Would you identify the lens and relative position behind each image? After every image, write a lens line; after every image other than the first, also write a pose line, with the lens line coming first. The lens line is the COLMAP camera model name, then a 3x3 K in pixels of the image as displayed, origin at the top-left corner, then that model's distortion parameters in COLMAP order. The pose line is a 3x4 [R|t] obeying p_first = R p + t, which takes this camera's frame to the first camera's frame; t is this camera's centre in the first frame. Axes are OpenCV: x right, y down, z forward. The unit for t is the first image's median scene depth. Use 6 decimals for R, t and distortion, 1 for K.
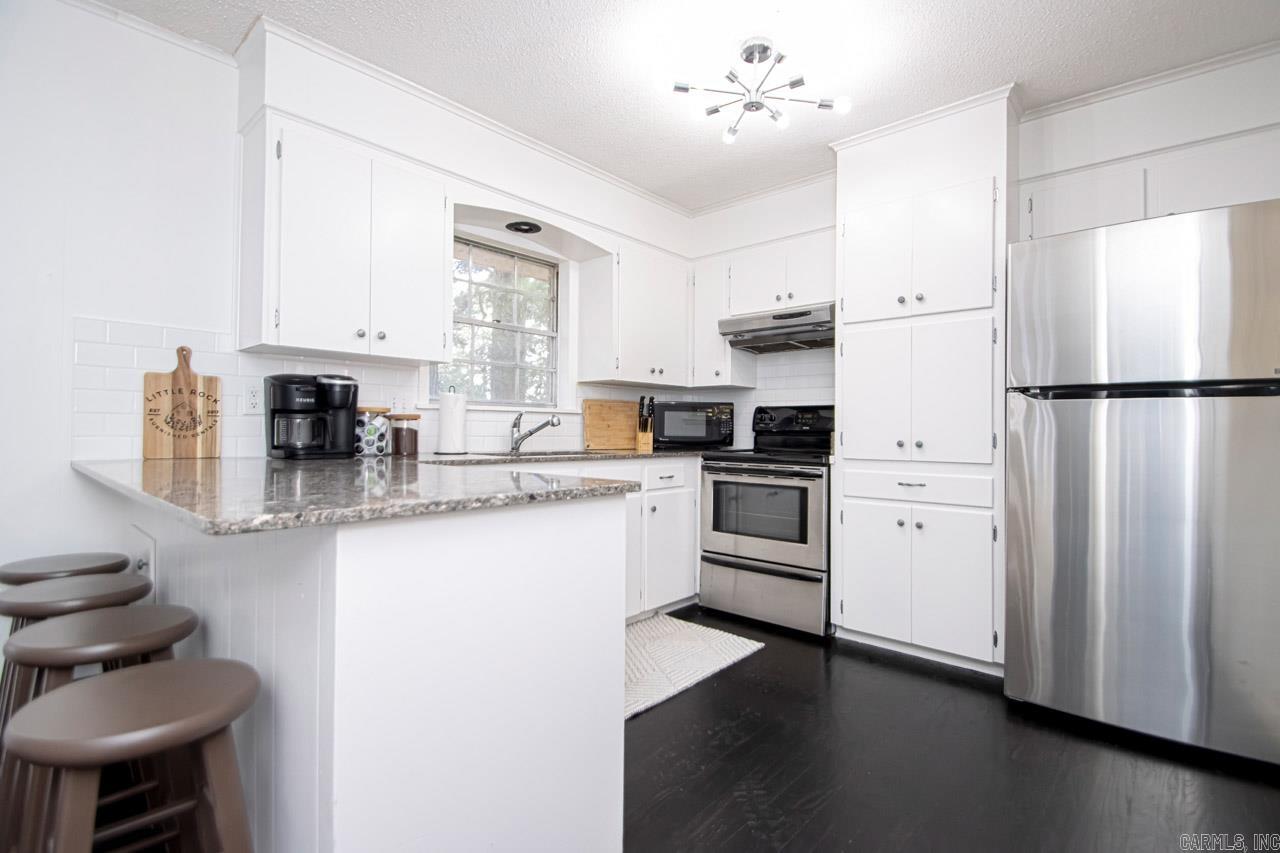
lens RADIAL K [[581.8, 0, 650.8], [0, 581.8, 425.5], [0, 0, 1]] dist [0.002734, -0.016257]
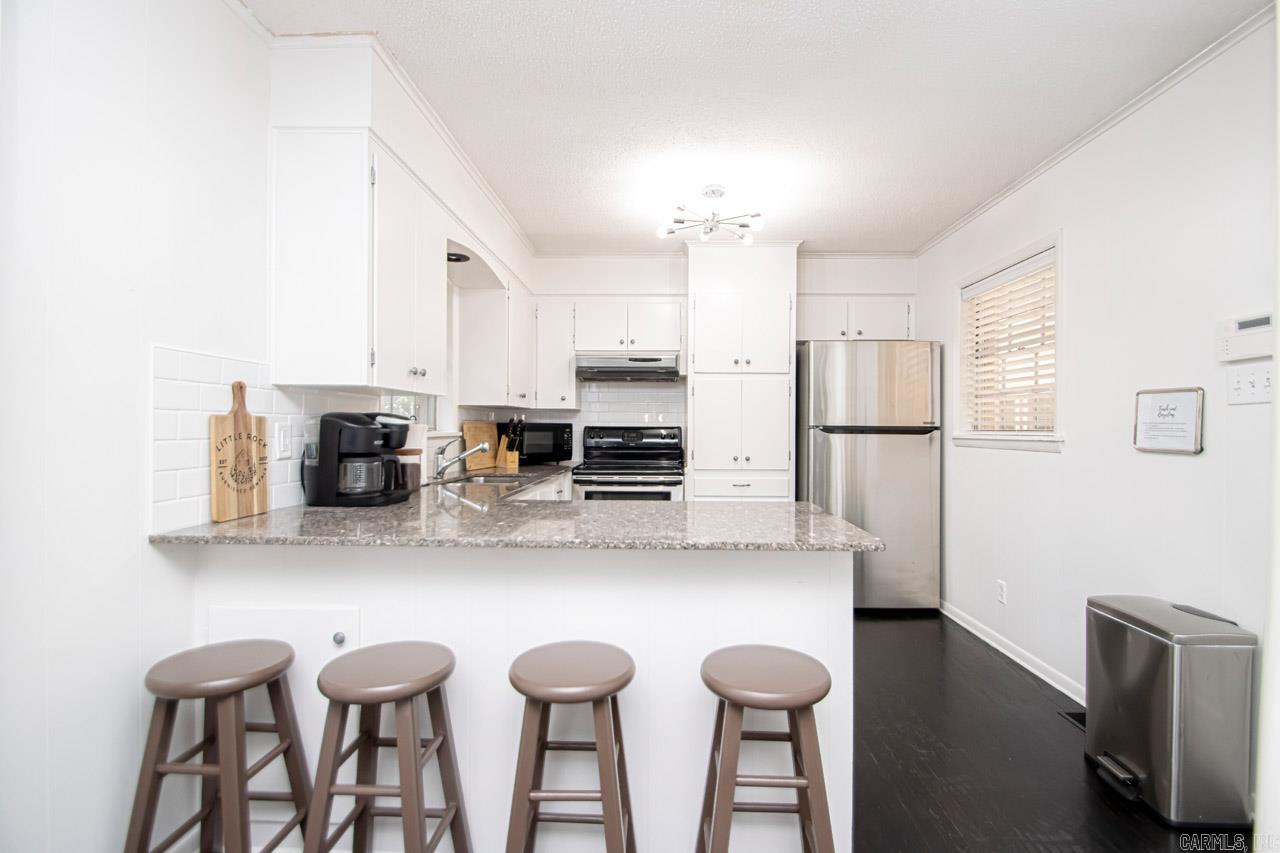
lens RADIAL K [[581.8, 0, 650.8], [0, 581.8, 425.5], [0, 0, 1]] dist [0.002734, -0.016257]
pose [[0.770558, -0.002328, 0.637365, -0.801881], [-0.004418, 0.999950, 0.008995, -0.076261], [-0.637354, -0.009747, 0.770509, -0.010924]]
